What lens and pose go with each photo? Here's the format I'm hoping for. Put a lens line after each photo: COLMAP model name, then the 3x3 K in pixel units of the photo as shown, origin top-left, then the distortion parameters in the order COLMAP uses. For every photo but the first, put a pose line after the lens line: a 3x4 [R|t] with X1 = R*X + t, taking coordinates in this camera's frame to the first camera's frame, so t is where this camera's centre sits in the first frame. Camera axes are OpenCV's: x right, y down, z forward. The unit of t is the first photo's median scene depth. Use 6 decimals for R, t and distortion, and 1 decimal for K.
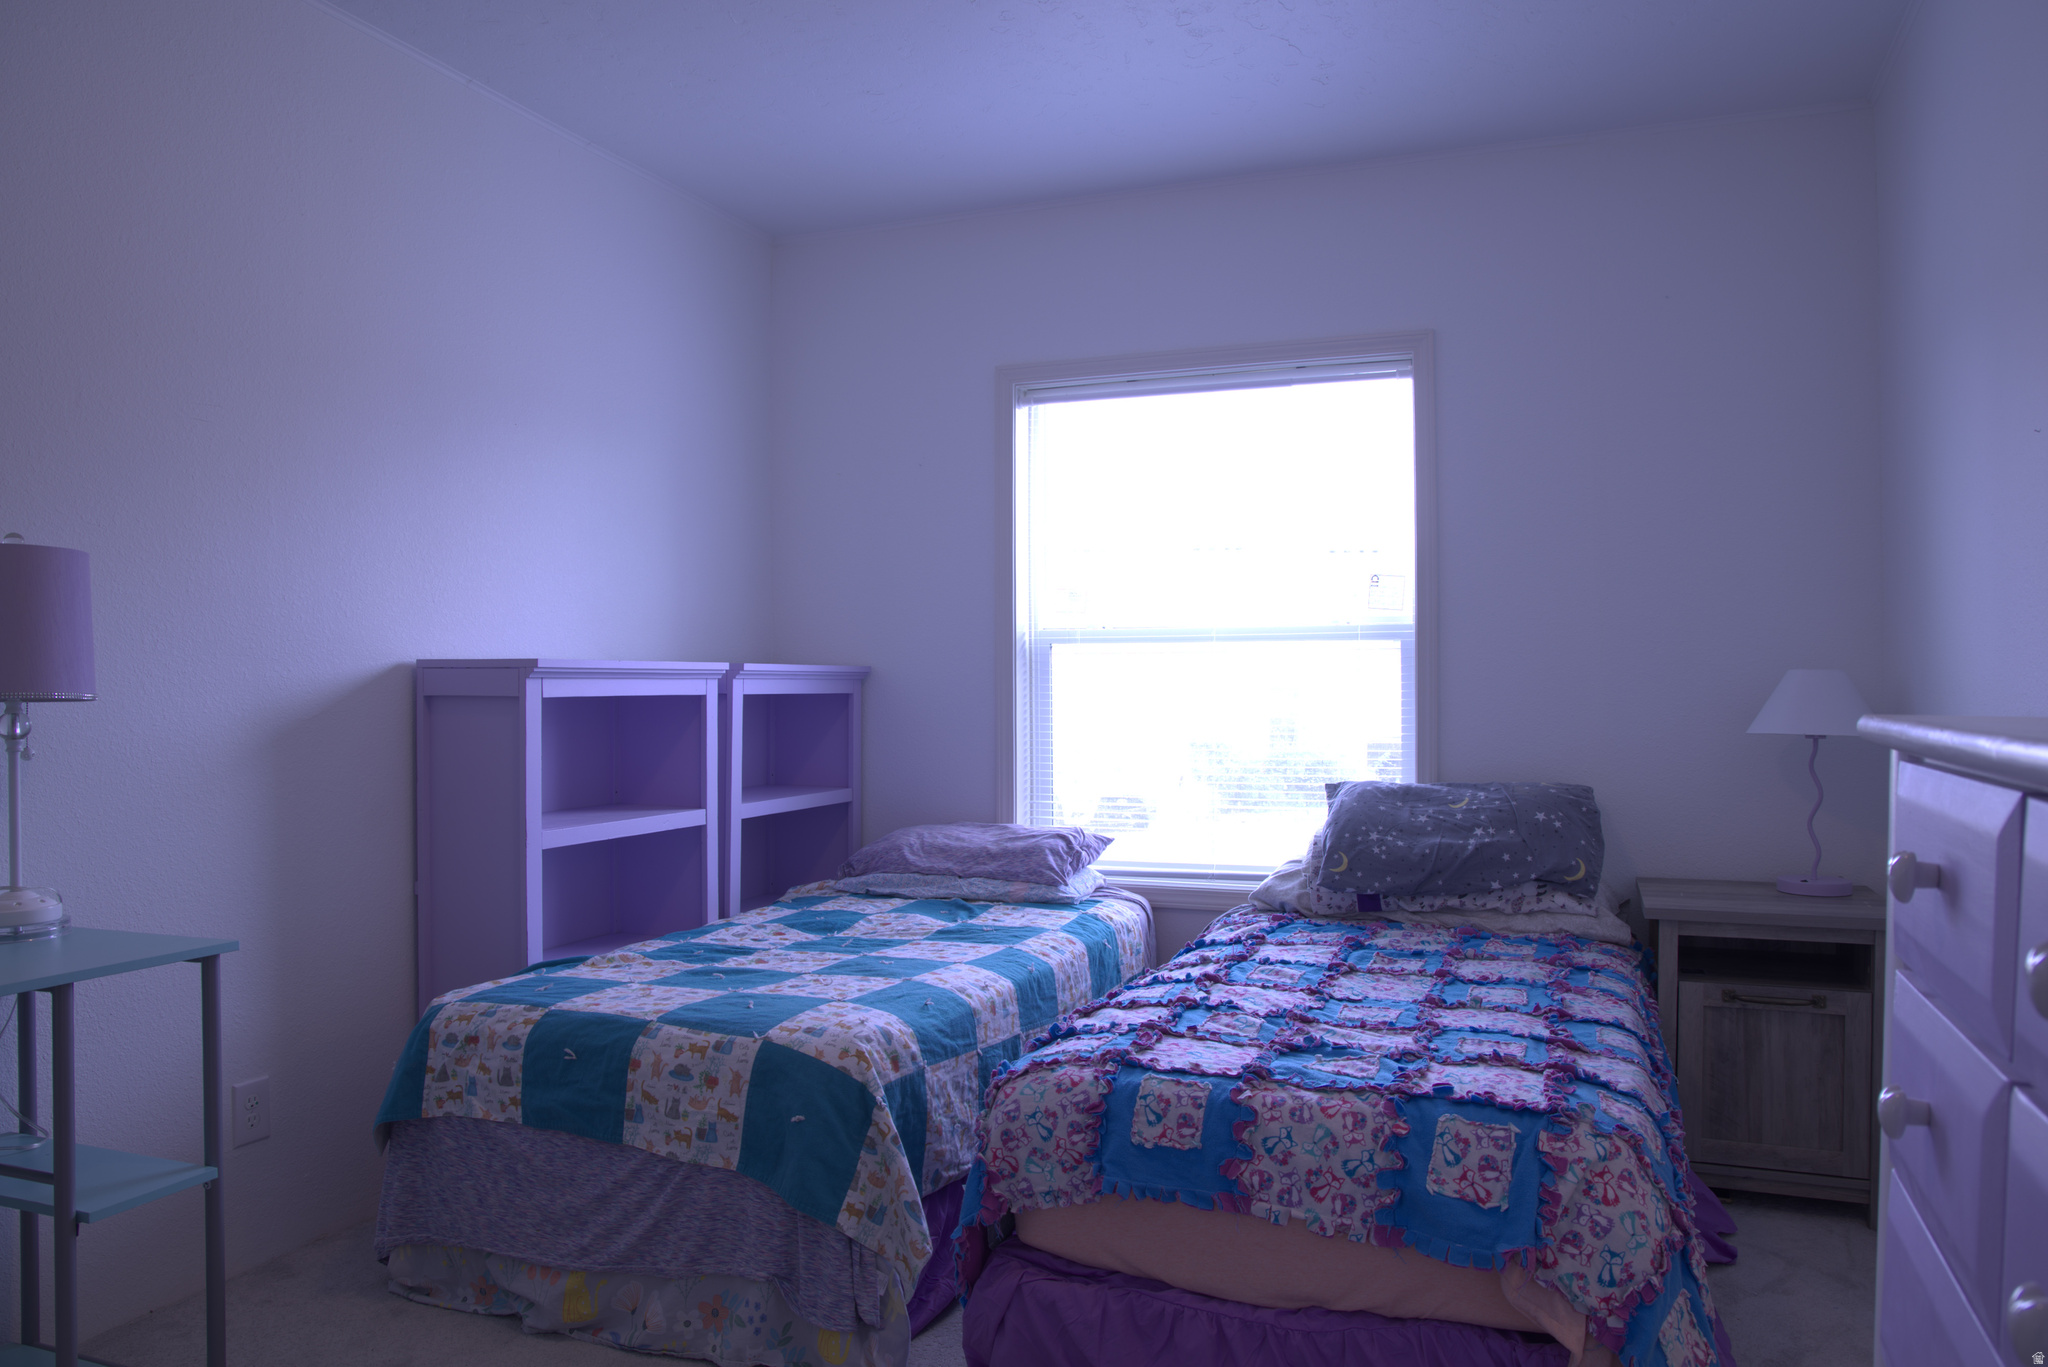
lens RADIAL K [[1366.2, 0, 1021.3], [0, 1366.2, 687.9], [0, 0, 1]] dist [-0.075573, -0.002624]
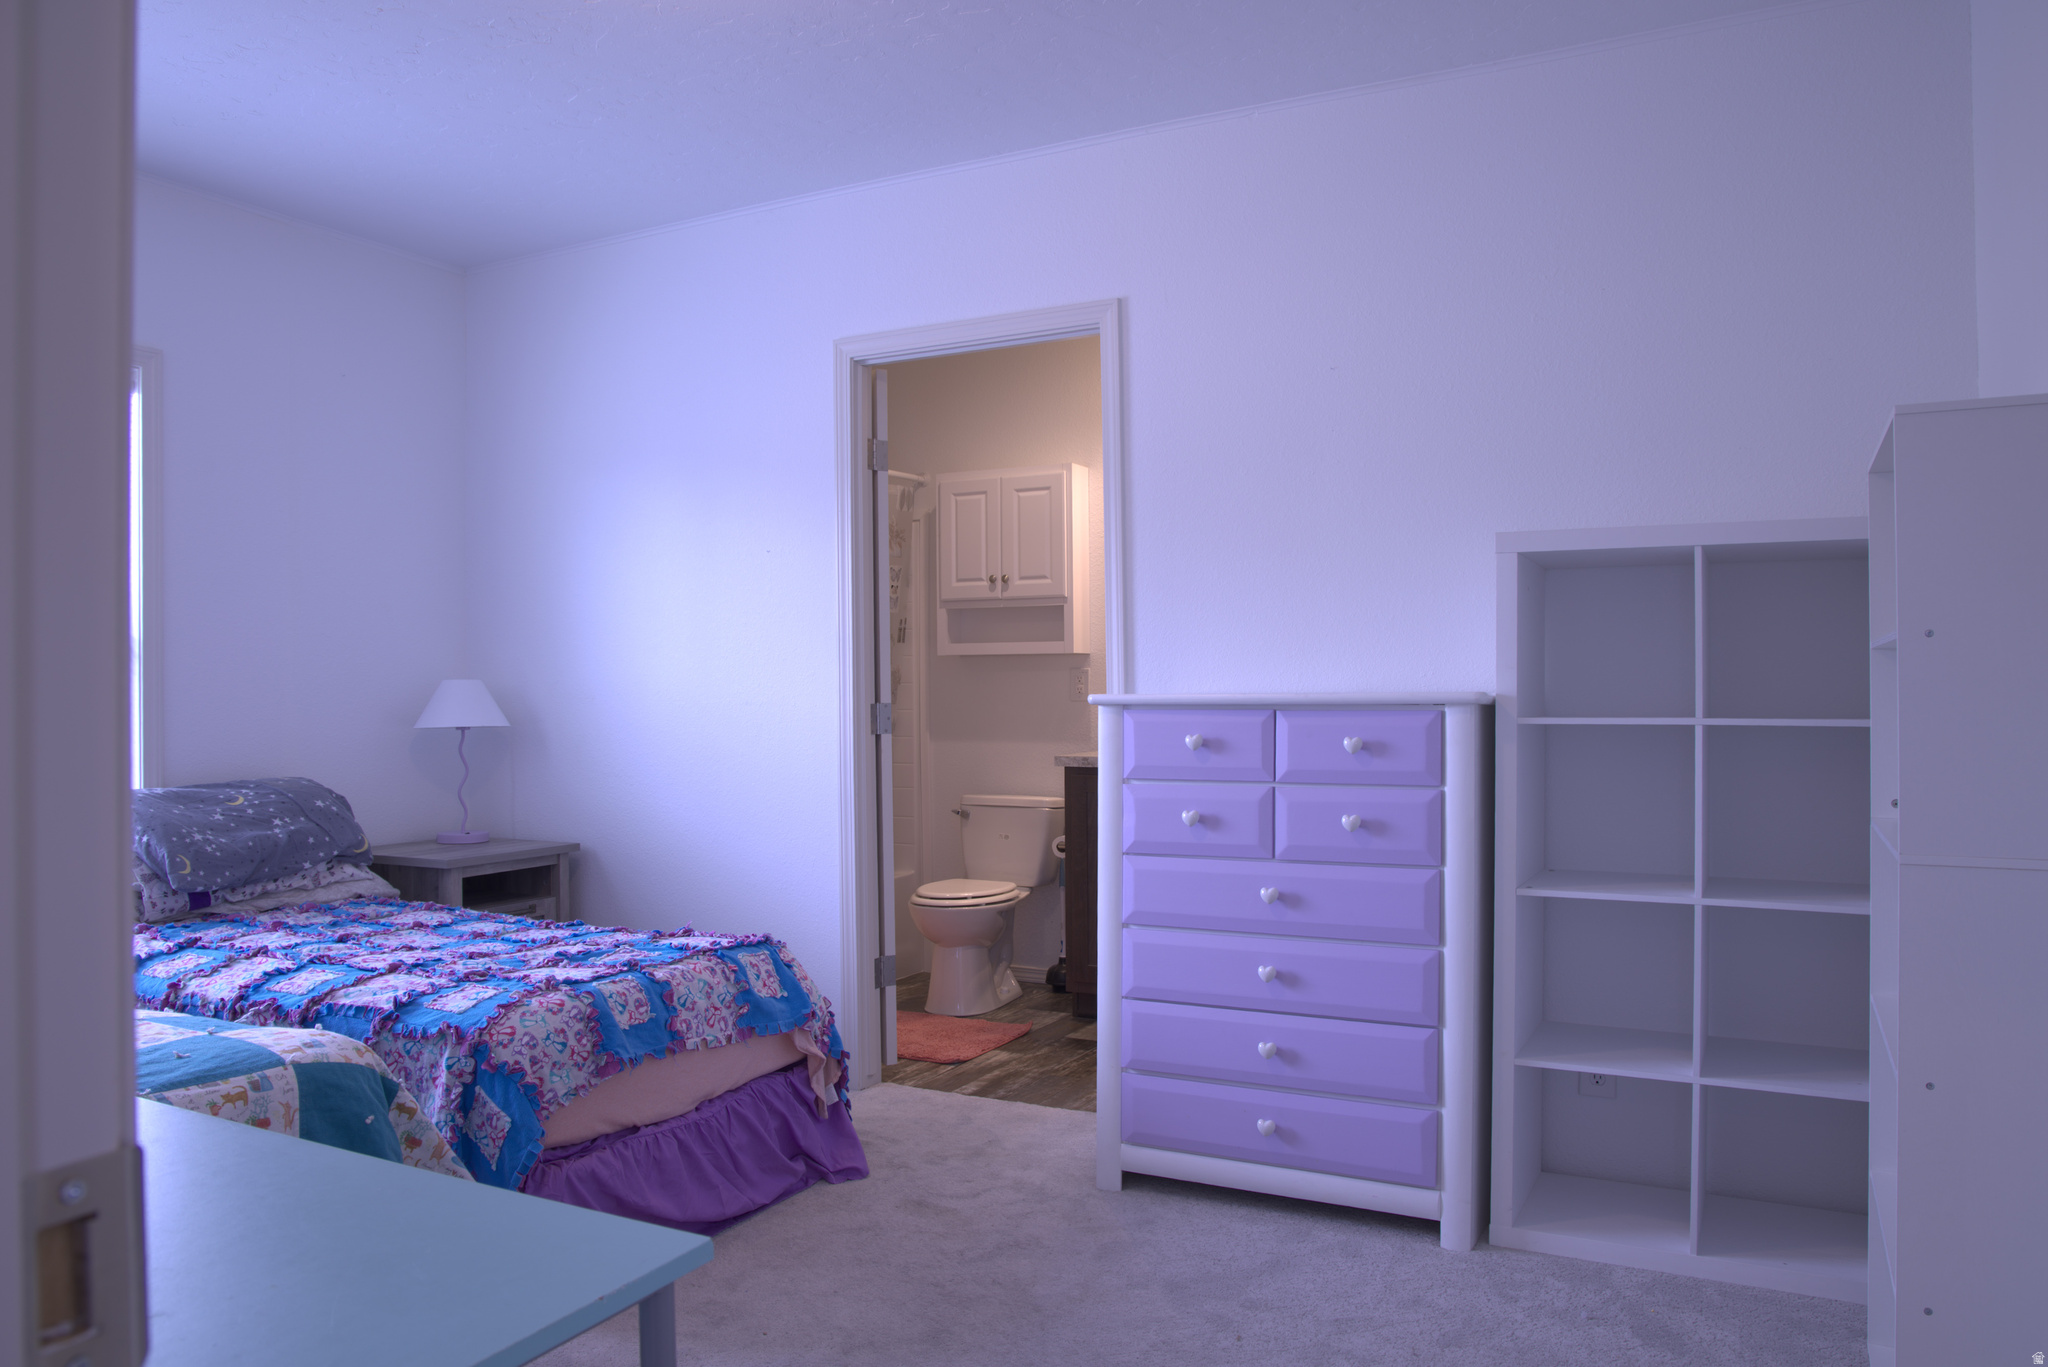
lens RADIAL K [[1366.2, 0, 1020.8], [0, 1366.2, 685.9], [0, 0, 1]] dist [-0.075573, -0.002624]
pose [[0.145687, -0.002075, 0.989329, -1.032227], [0.010115, 0.999949, 0.000608, -0.001414], [-0.989279, 0.009918, 0.145700, 0.354773]]
